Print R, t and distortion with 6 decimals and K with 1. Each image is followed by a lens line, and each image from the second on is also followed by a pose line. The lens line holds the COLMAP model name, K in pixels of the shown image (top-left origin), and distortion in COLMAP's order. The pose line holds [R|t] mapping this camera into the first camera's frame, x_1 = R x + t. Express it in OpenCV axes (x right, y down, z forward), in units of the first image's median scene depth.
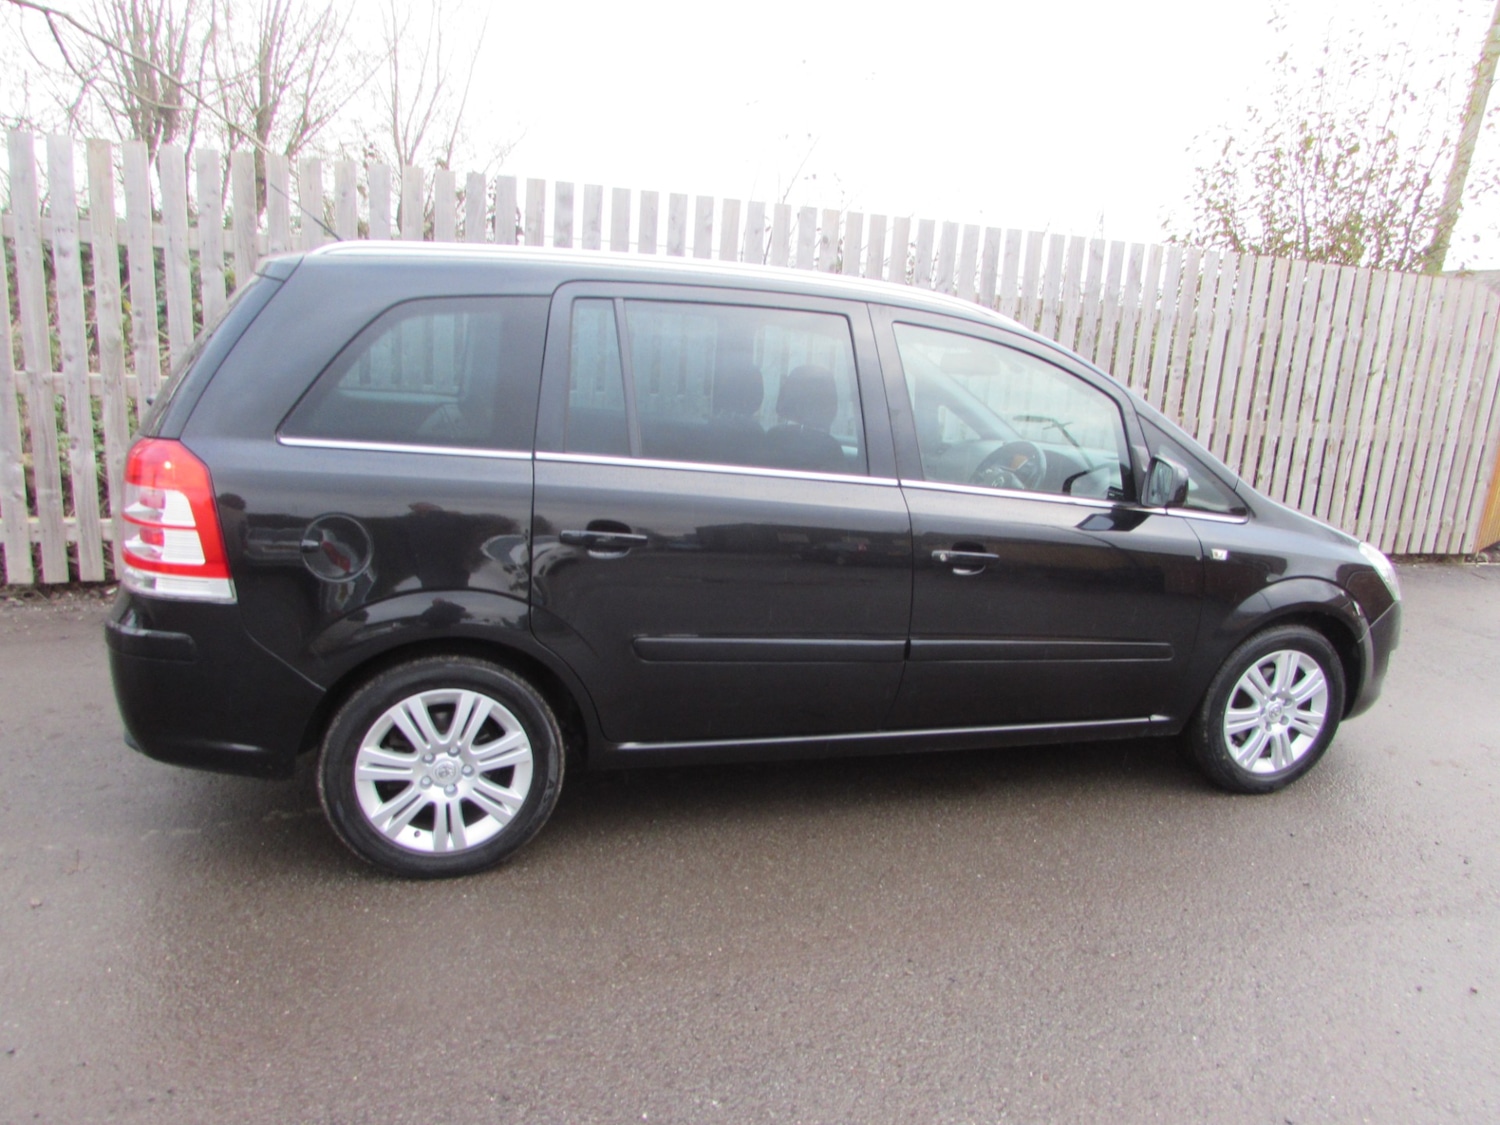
lens RADIAL K [[1059.8, 0, 754.2], [0, 1059.8, 569.6], [0, 0, 1]] dist [-0.049587, 0.027539]
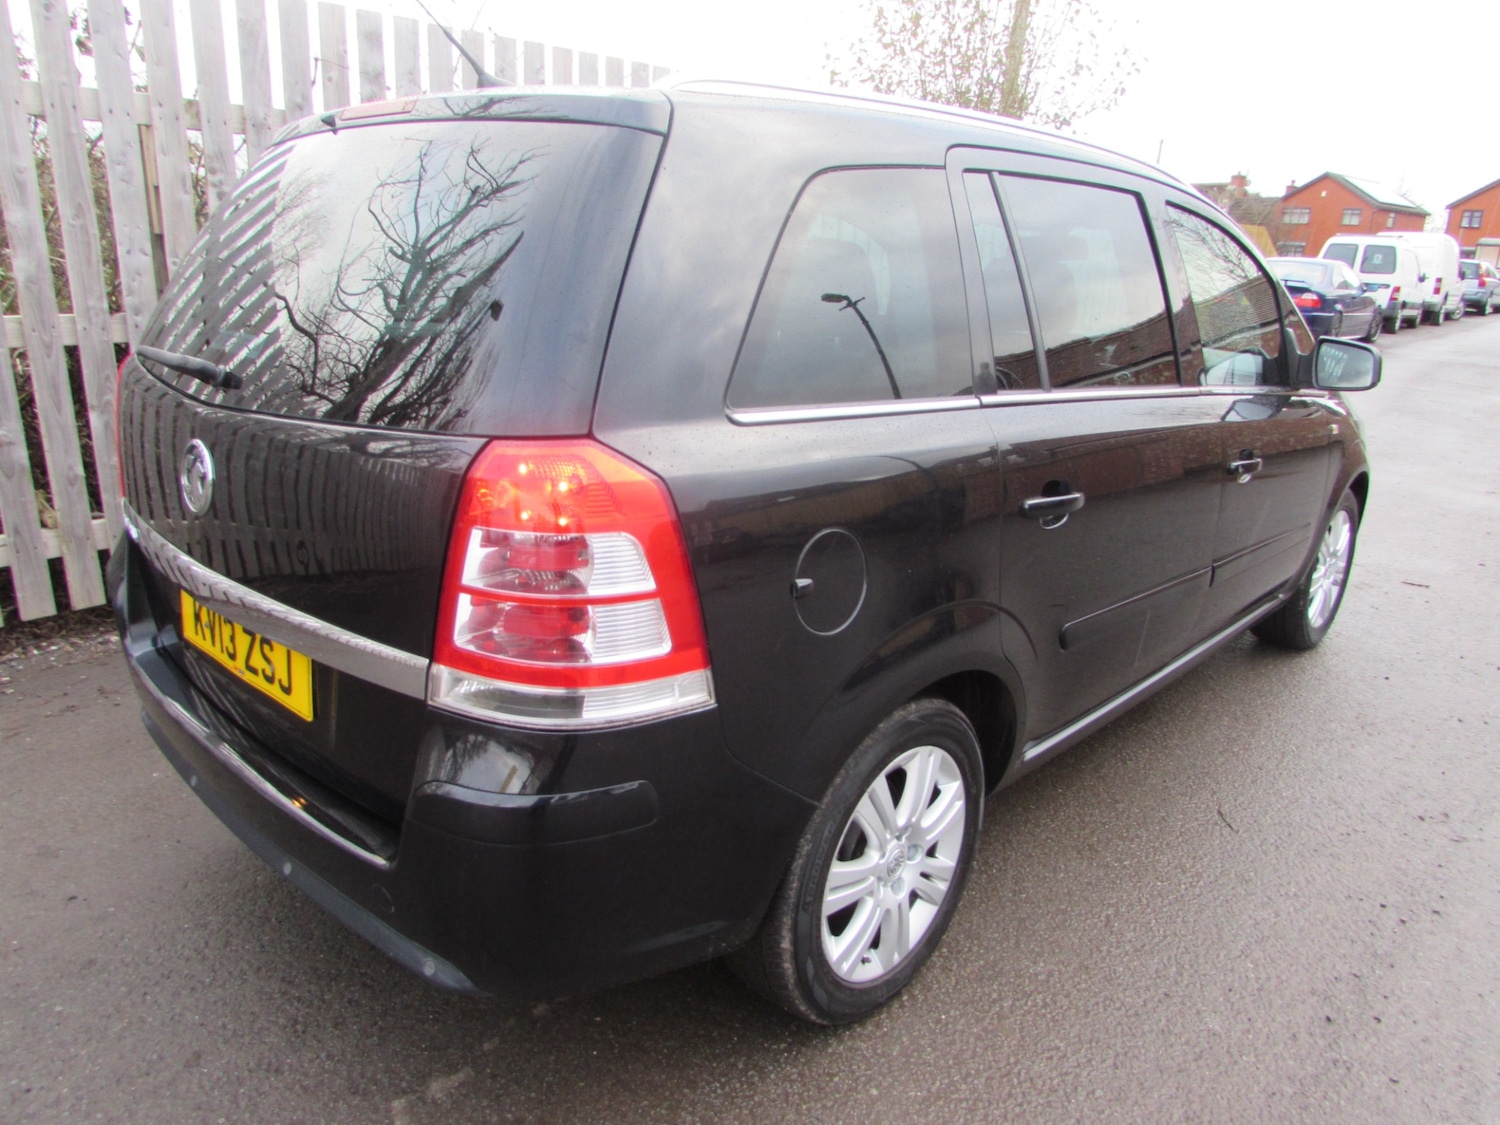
lens RADIAL K [[1059.8, 0, 755.6], [0, 1059.8, 573.2], [0, 0, 1]] dist [-0.049587, 0.027539]
pose [[0.876851, -0.174383, 0.448021, -0.516341], [0.125481, 0.982609, 0.136874, -0.084214], [-0.464098, -0.063800, 0.883484, 0.339988]]
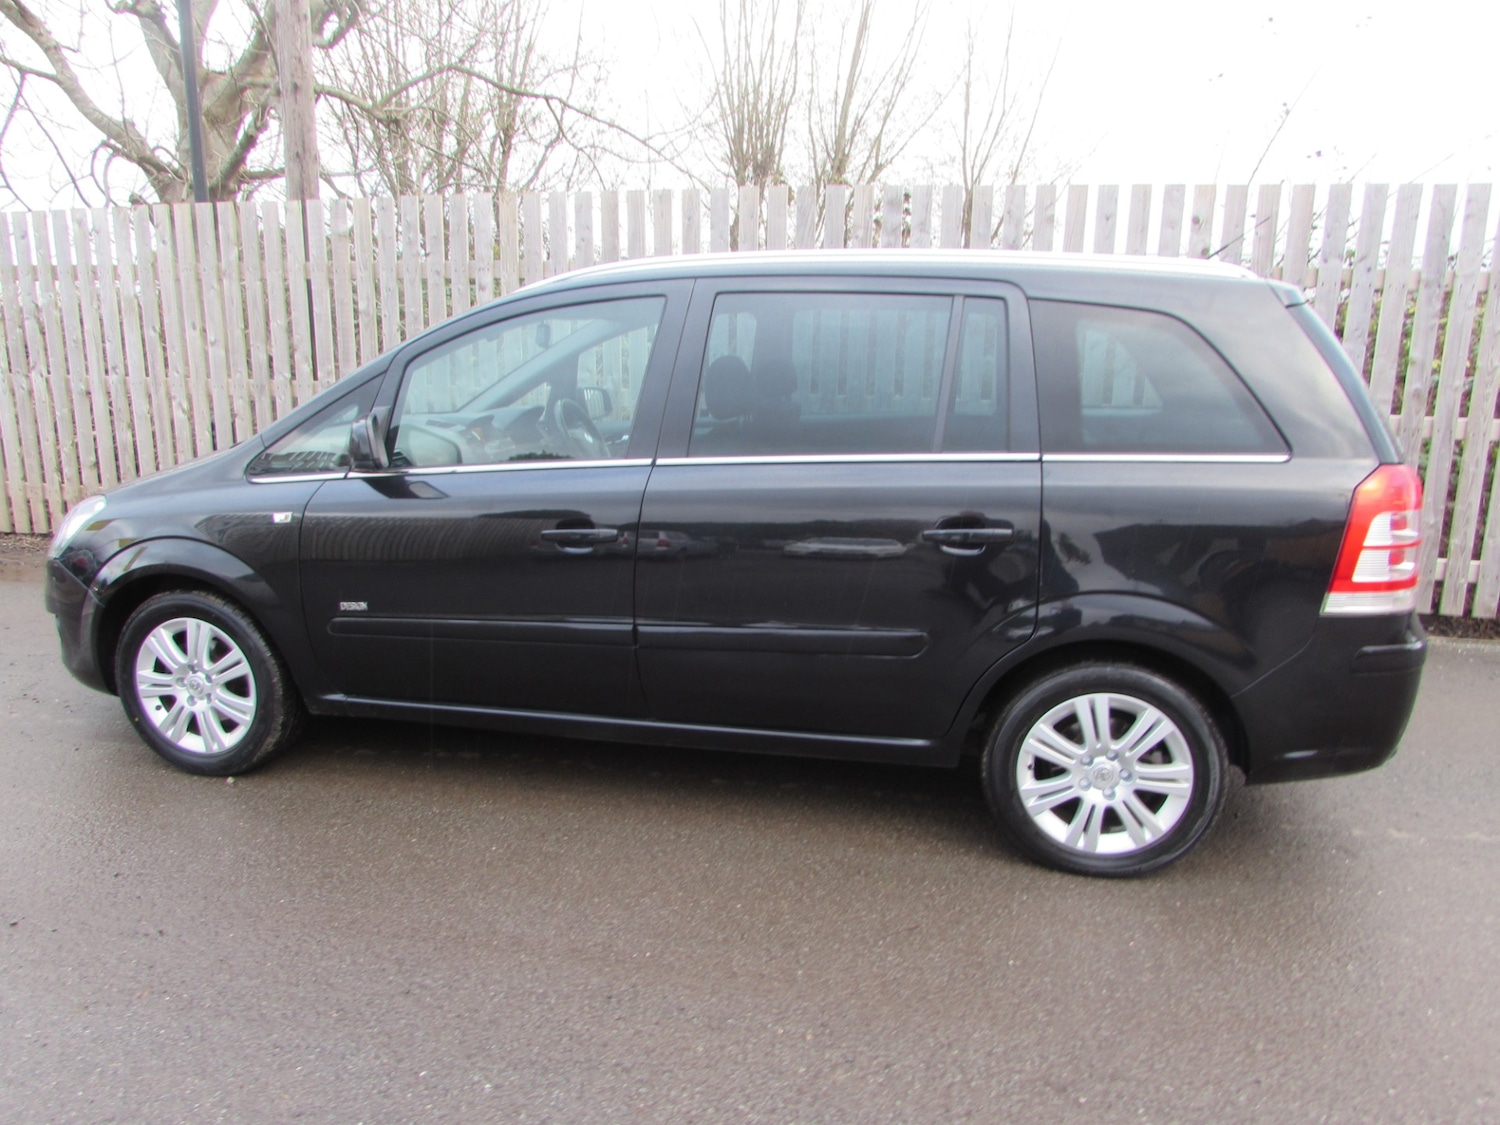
lens RADIAL K [[1059.8, 0, 751.6], [0, 1059.8, 567.0], [0, 0, 1]] dist [-0.049587, 0.027539]
pose [[0.848026, 0.068187, -0.525550, 0.386976], [-0.081559, 0.996666, -0.002291, 0.002879], [0.523641, 0.044806, 0.850760, 0.160889]]
